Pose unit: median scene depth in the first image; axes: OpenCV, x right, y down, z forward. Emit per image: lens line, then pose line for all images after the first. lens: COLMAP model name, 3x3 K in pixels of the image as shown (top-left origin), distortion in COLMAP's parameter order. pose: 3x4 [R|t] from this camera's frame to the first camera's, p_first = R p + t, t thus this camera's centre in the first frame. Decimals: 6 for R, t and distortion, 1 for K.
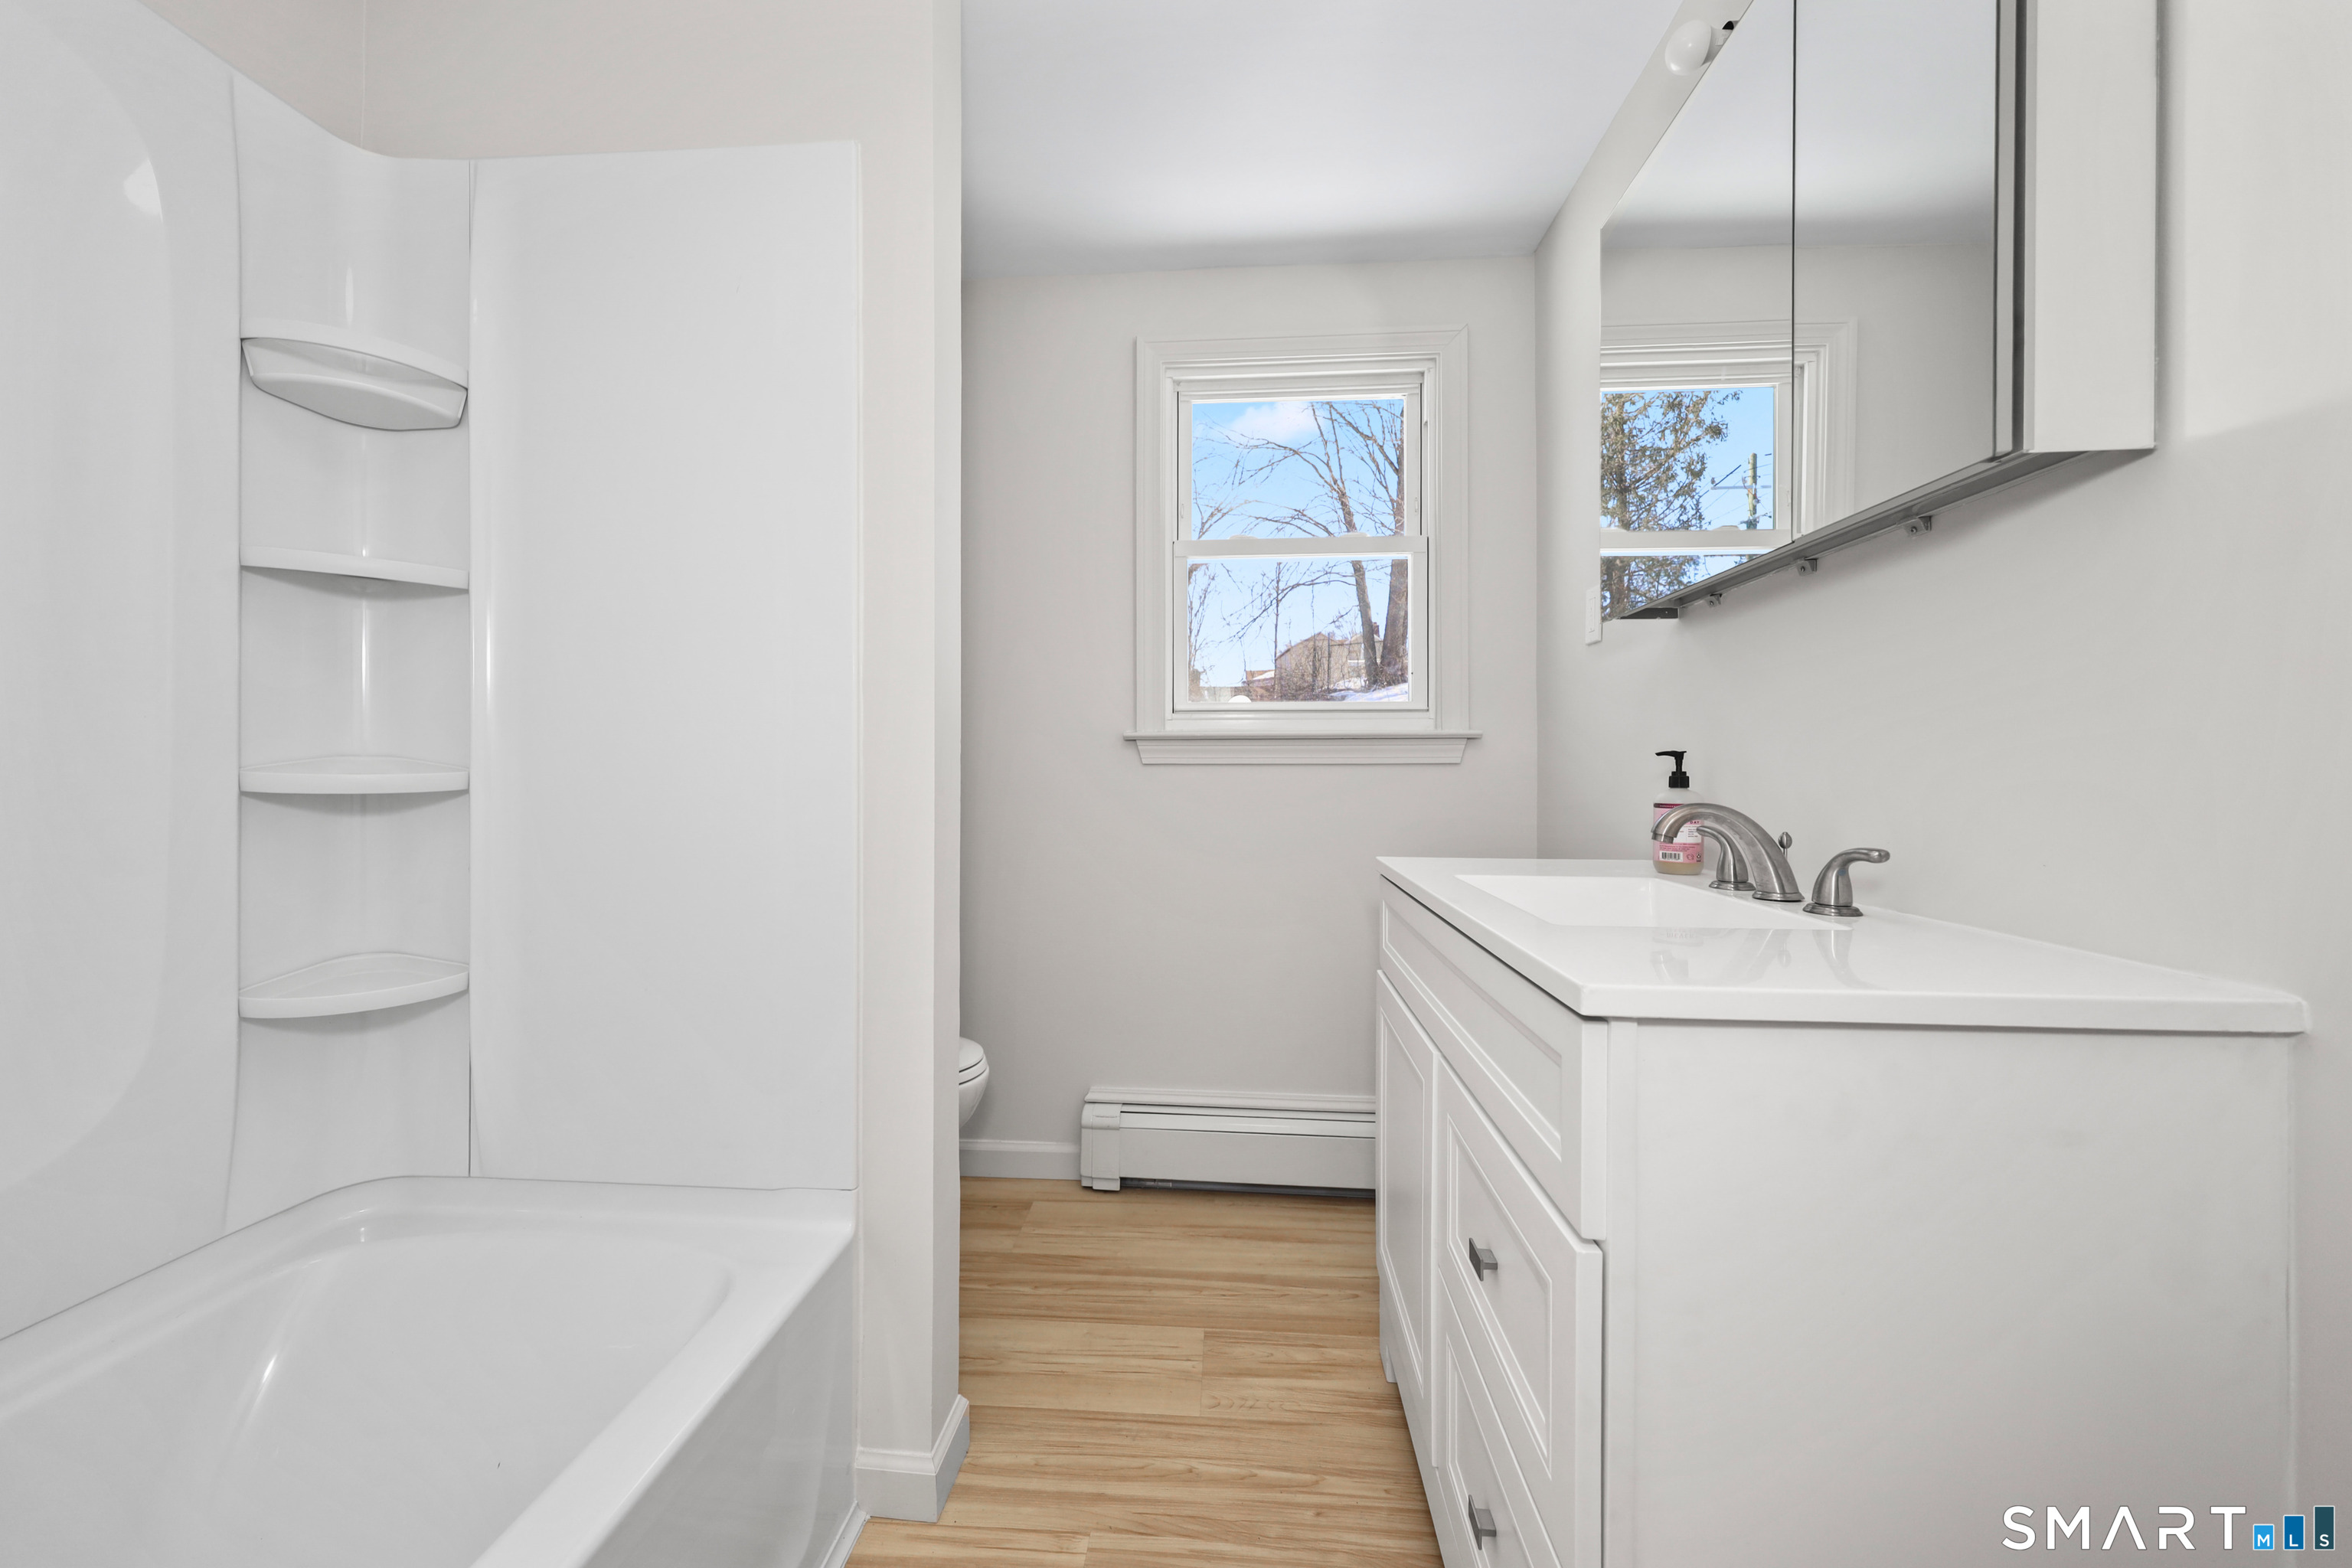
lens RADIAL K [[862.0, 0, 1168.6], [0, 862.0, 768.2], [0, 0, 1]] dist [-0.000103, 0.000002]
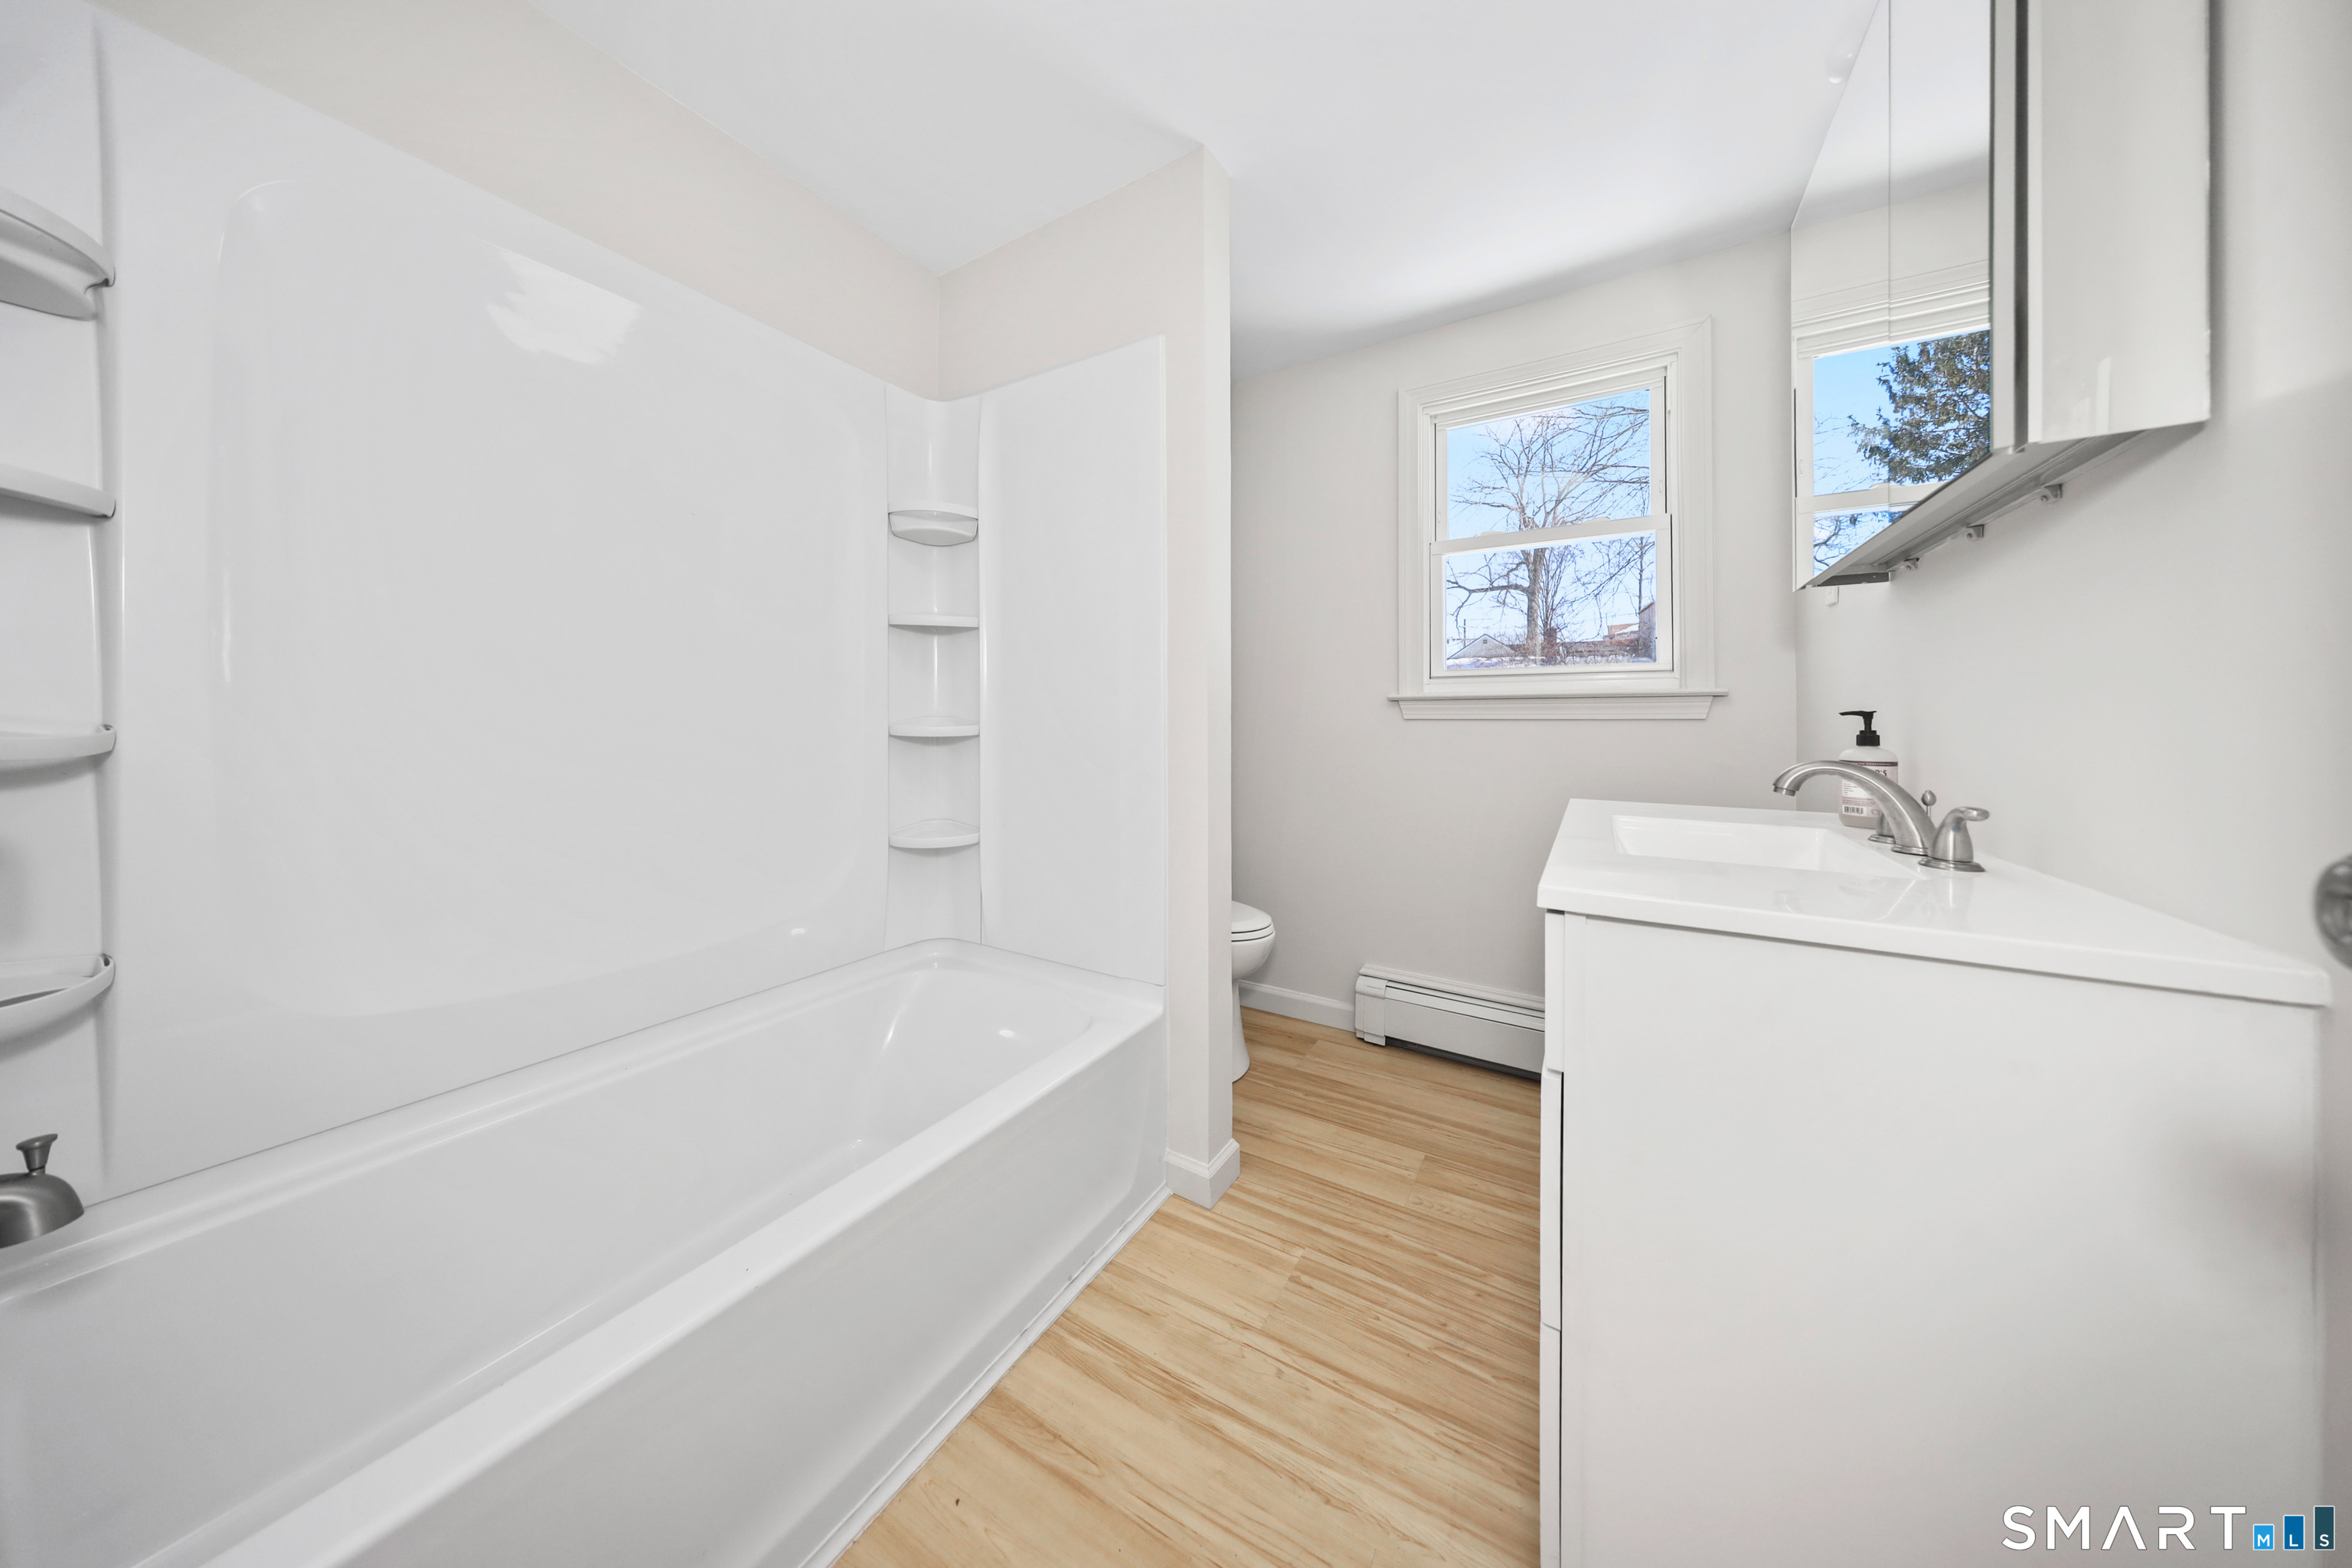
lens RADIAL K [[702.4, 0, 1180.0], [0, 702.4, 720.0], [0, 0, 1]] dist [-0.000510, -0.000012]
pose [[0.894905, 0.001369, -0.446255, 0.219590], [0.000286, 0.999993, 0.003640, -0.011955], [0.446257, -0.003385, 0.894898, -0.139934]]
